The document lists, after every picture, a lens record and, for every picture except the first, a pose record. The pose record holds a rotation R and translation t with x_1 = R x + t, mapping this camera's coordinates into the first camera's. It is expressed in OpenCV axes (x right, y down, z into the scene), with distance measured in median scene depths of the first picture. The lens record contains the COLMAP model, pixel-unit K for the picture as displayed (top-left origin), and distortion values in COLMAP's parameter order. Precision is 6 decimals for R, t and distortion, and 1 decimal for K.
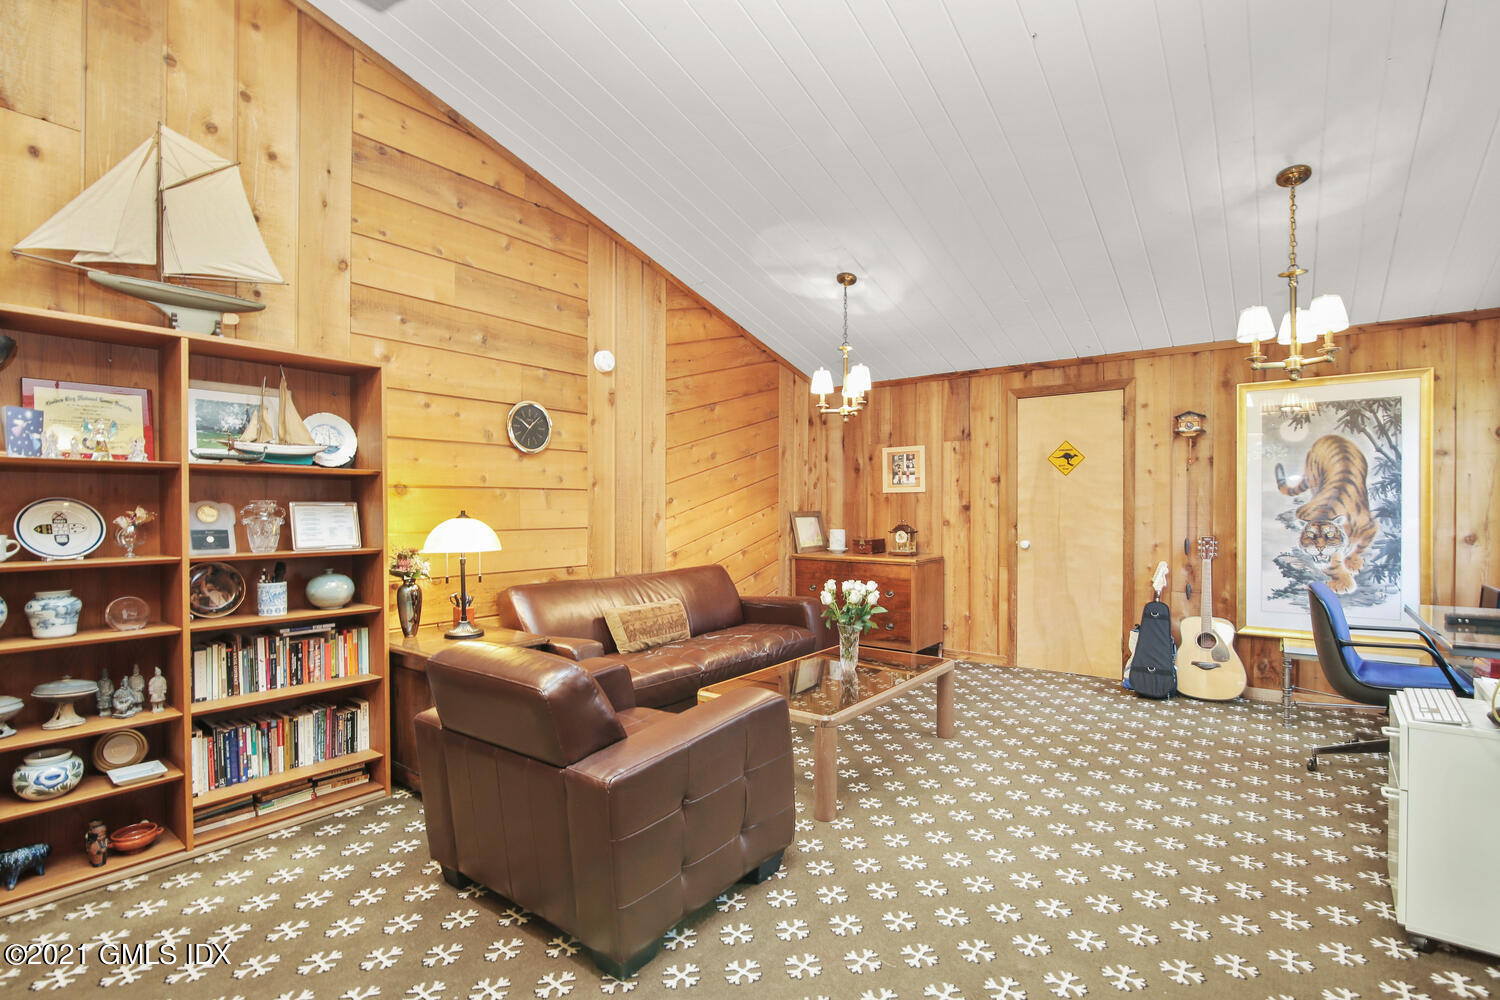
lens RADIAL K [[705.3, 0, 748.1], [0, 705.3, 503.0], [0, 0, 1]] dist [-0.011698, 0.001023]
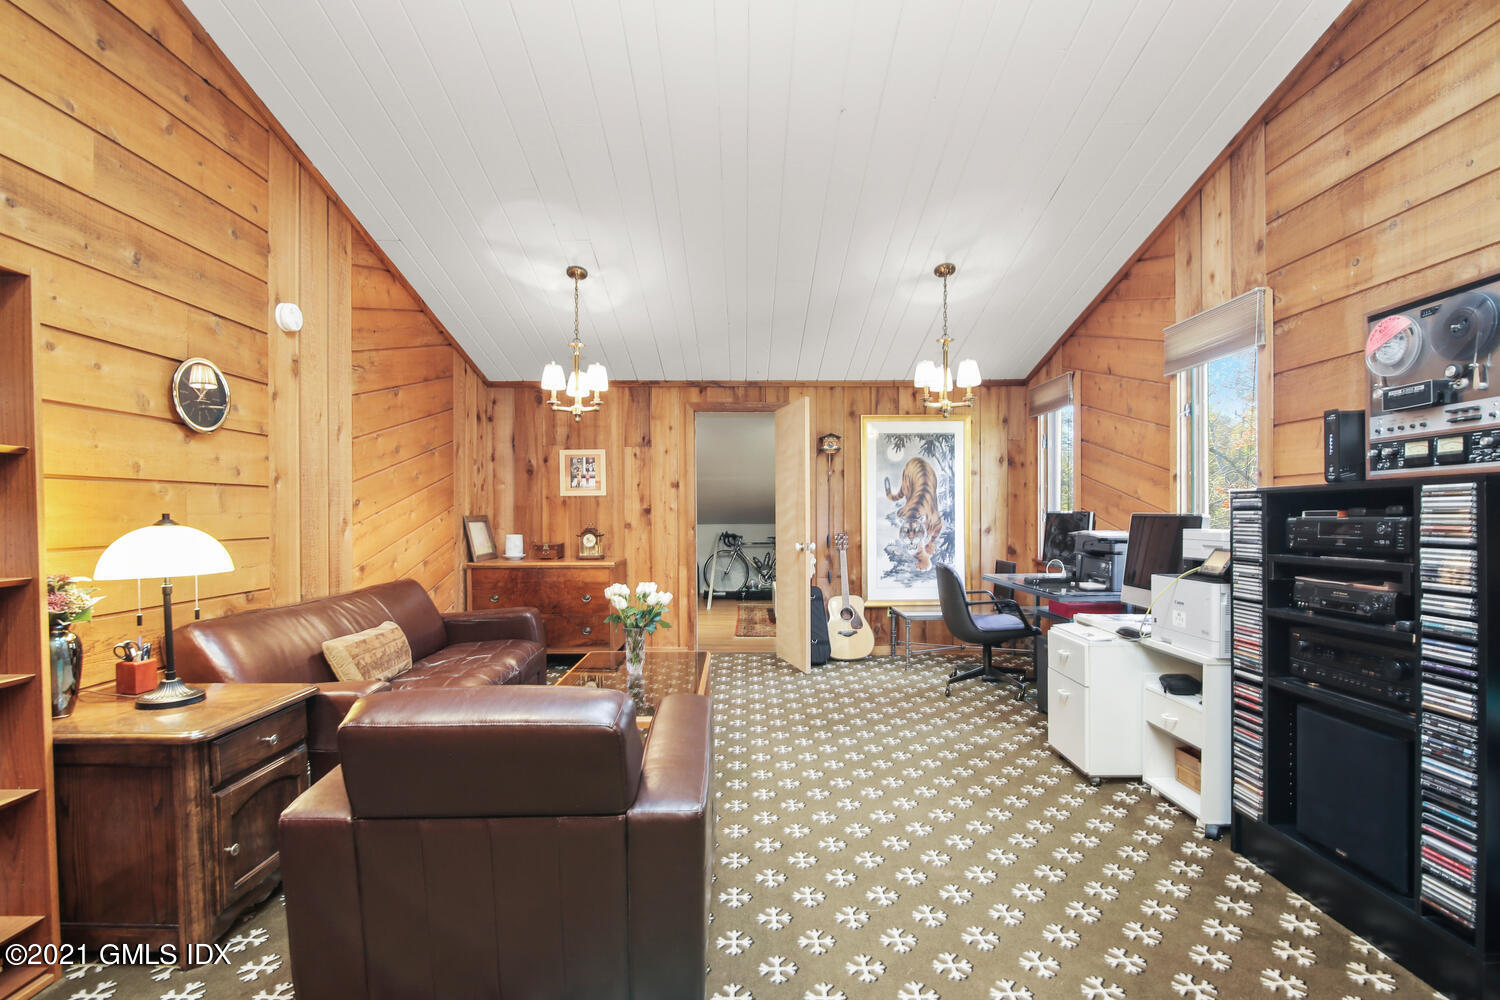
lens RADIAL K [[705.3, 0, 748.1], [0, 705.3, 510.2], [0, 0, 1]] dist [-0.011698, 0.001023]
pose [[0.784550, -0.001069, 0.620065, -0.291880], [-0.000032, 0.999998, 0.001765, 0.004832], [-0.620066, -0.001405, 0.784548, 0.106108]]
